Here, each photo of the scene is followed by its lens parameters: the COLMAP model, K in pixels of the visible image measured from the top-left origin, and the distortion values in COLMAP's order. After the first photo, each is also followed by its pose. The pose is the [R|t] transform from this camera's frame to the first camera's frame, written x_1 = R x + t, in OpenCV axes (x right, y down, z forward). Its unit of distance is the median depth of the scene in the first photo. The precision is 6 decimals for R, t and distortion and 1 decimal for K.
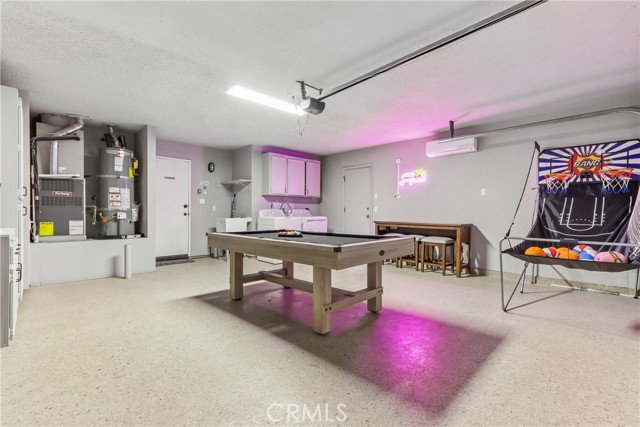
lens RADIAL K [[296.1, 0, 320.7], [0, 296.1, 213.3], [0, 0, 1]] dist [0.001925, 0.002337]
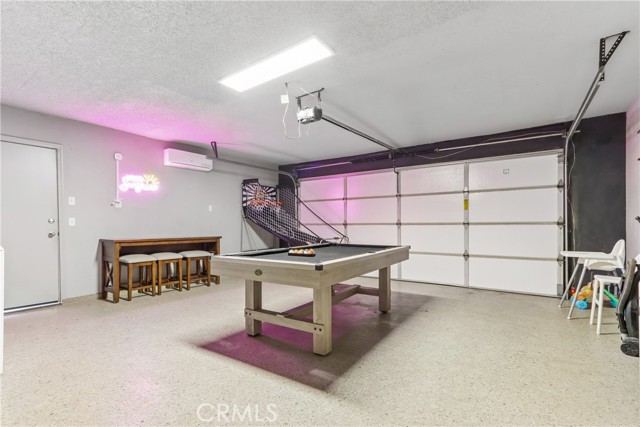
lens RADIAL K [[296.1, 0, 320.9], [0, 296.1, 219.2], [0, 0, 1]] dist [0.001925, 0.002337]
pose [[-0.188777, 0.013378, 0.981929, -0.608797], [0.005999, 0.999904, -0.012469, -0.010023], [-0.982002, 0.003536, -0.188840, 0.713699]]
